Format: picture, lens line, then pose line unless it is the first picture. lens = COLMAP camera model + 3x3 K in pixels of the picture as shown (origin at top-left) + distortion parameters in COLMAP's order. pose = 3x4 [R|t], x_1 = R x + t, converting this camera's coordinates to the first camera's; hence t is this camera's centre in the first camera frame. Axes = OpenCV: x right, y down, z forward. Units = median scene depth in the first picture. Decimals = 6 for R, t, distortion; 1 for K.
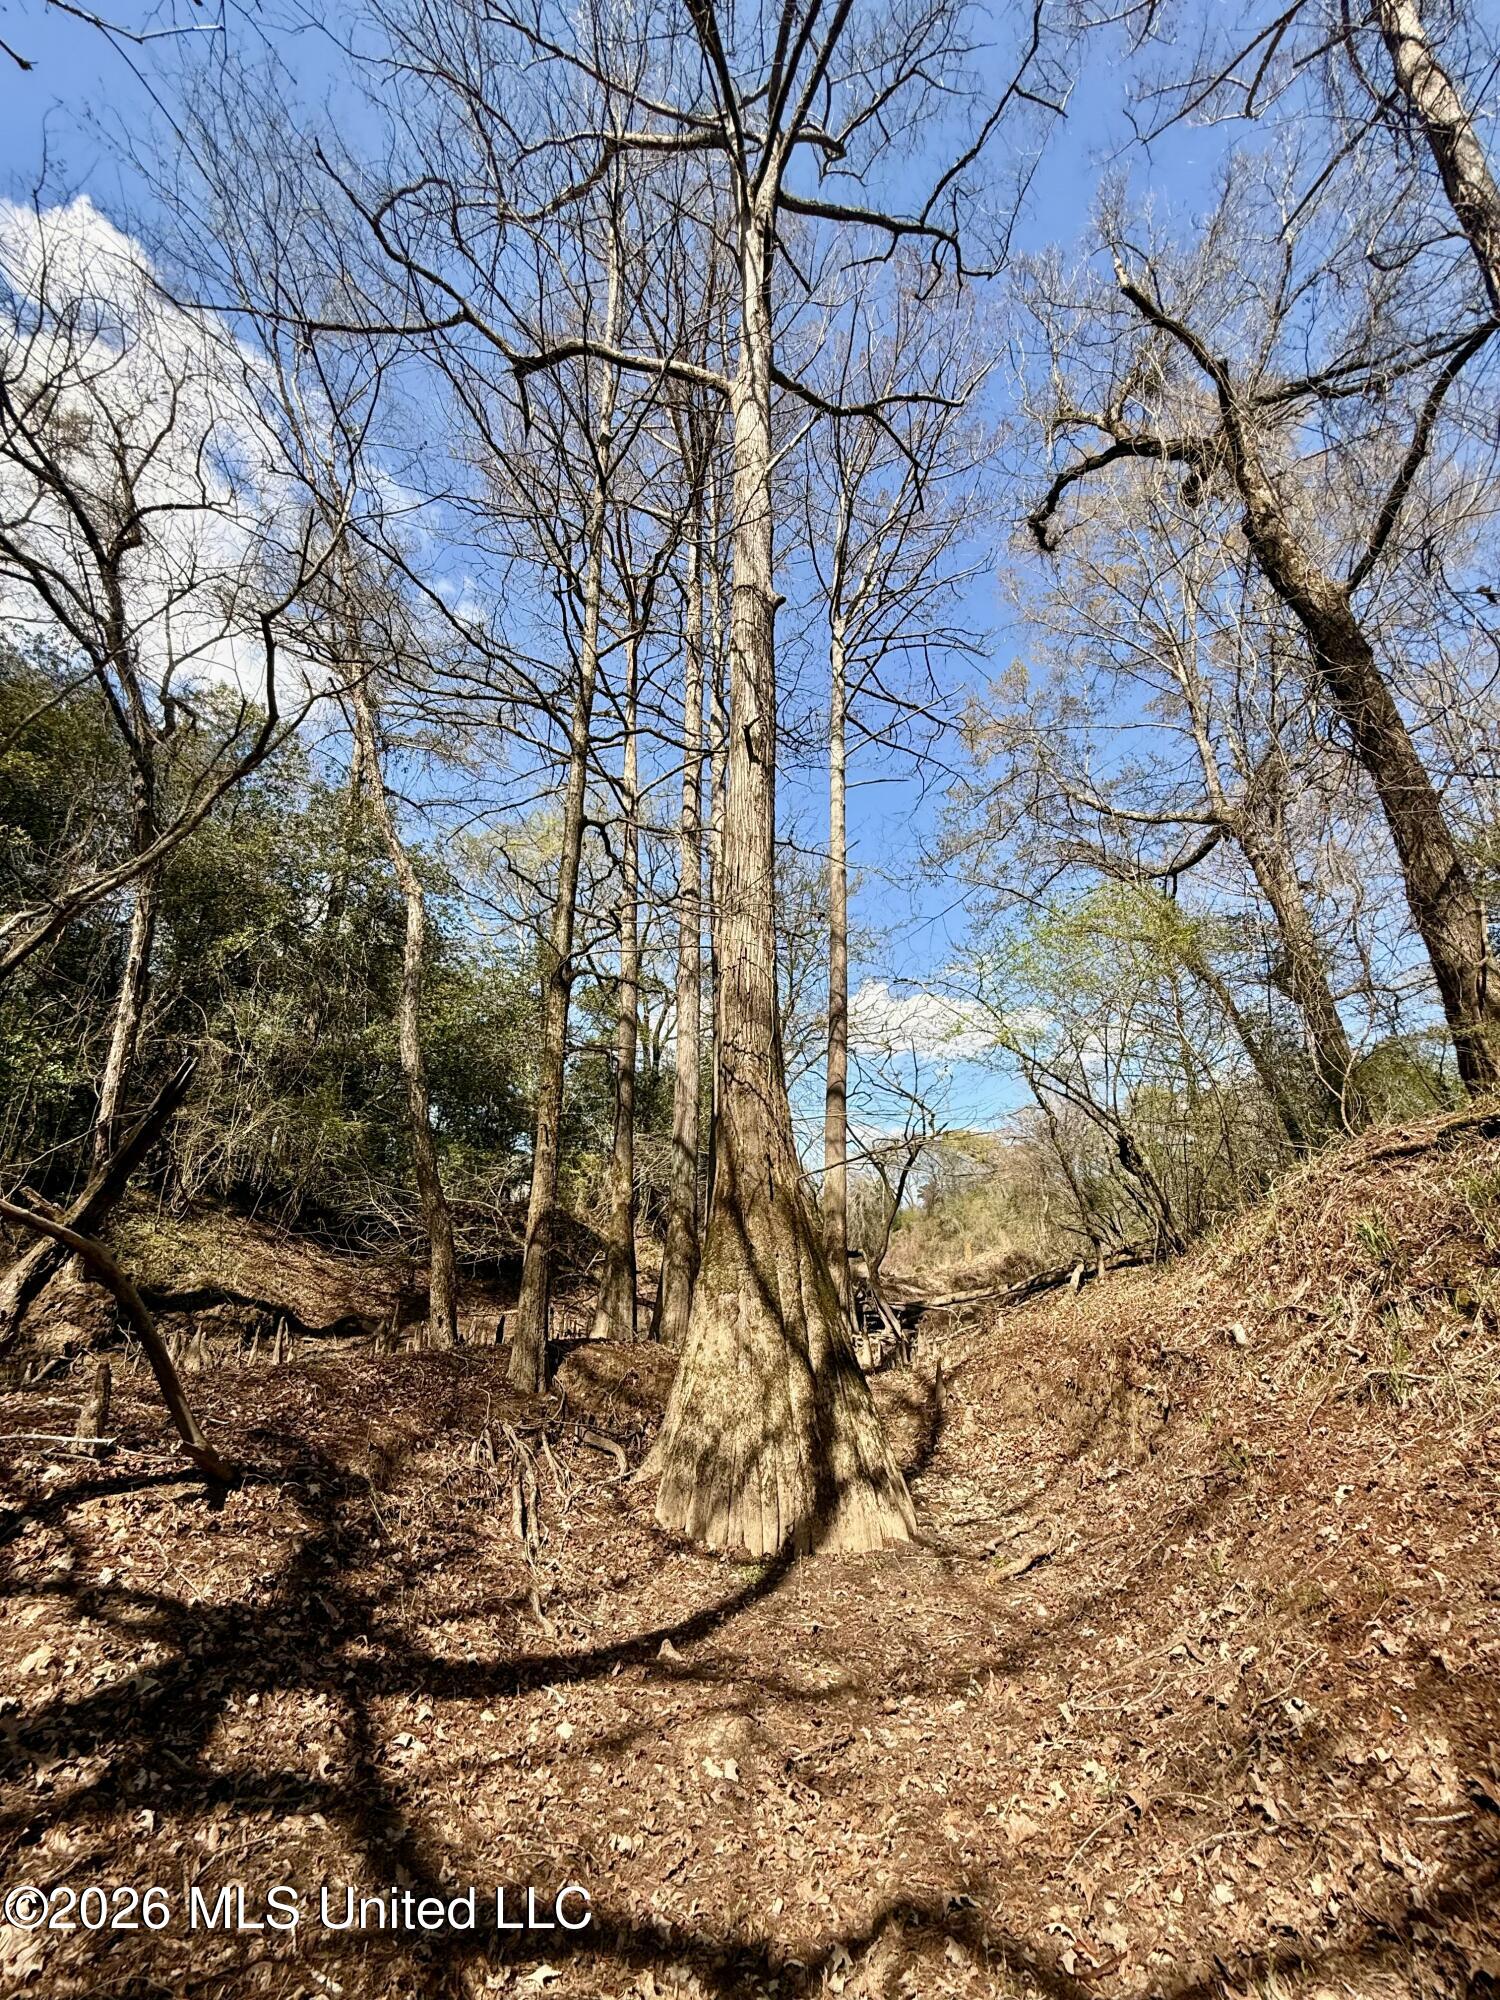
lens RADIAL K [[801.2, 0, 753.5], [0, 801.2, 995.8], [0, 0, 1]] dist [-0.000227, 0.001121]
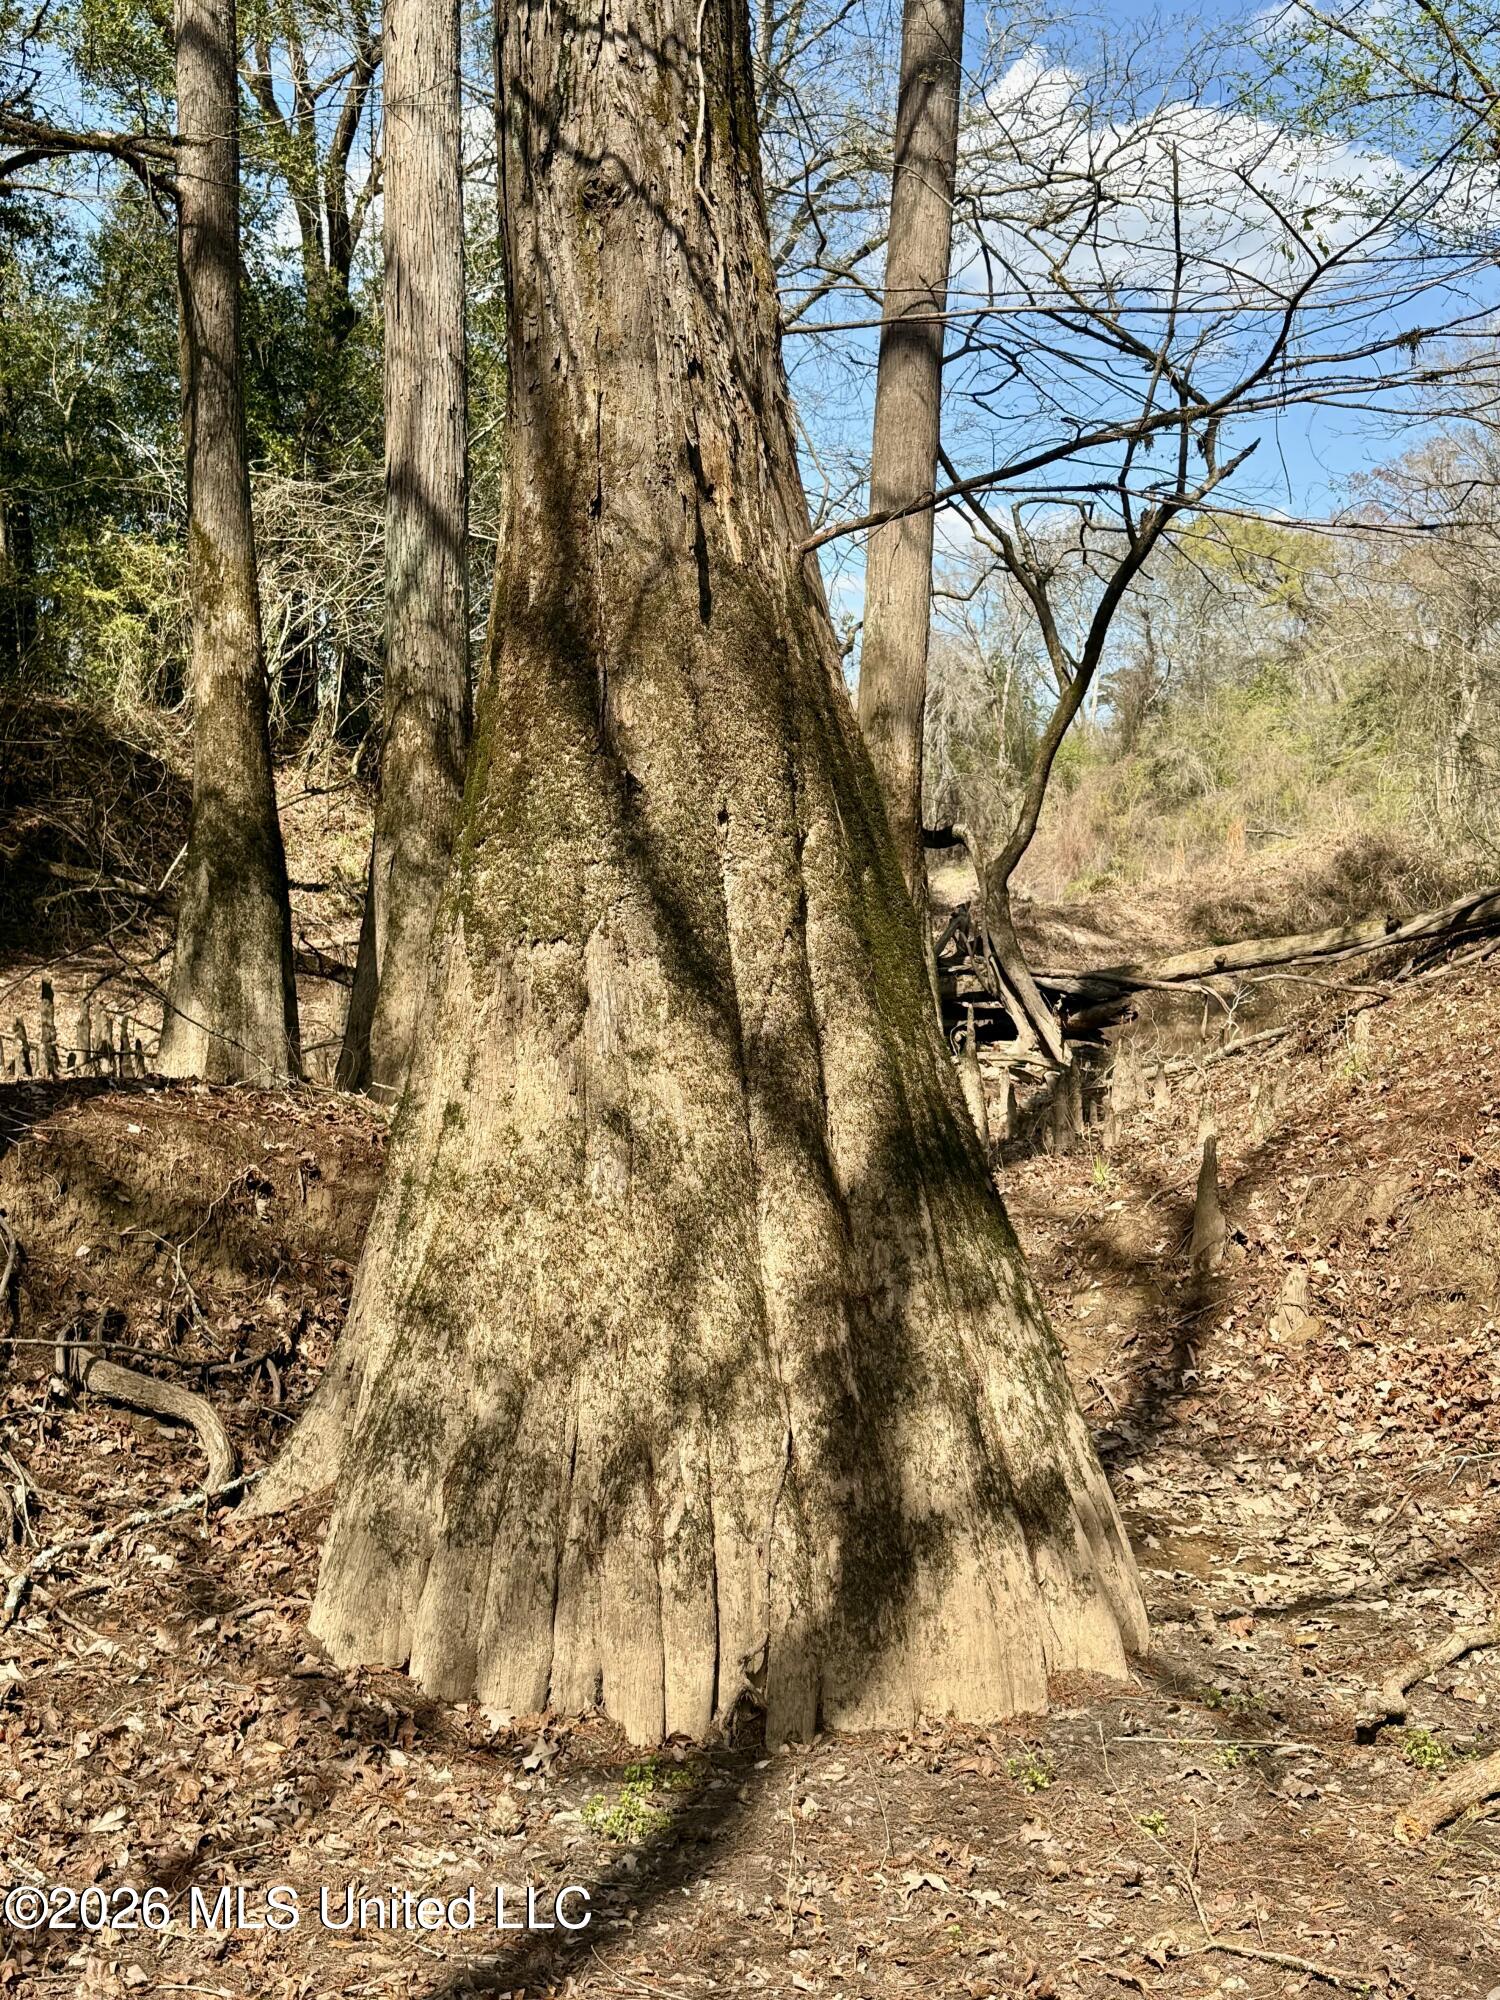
lens RADIAL K [[2309.7, 0, 764.0], [0, 2309.7, 991.2], [0, 0, 1]] dist [0.211380, 0.000000]
pose [[0.998778, 0.001885, 0.049395, 0.003264], [-0.019864, 0.930340, 0.366159, 0.079548], [-0.045264, -0.366692, 0.929241, 0.211365]]
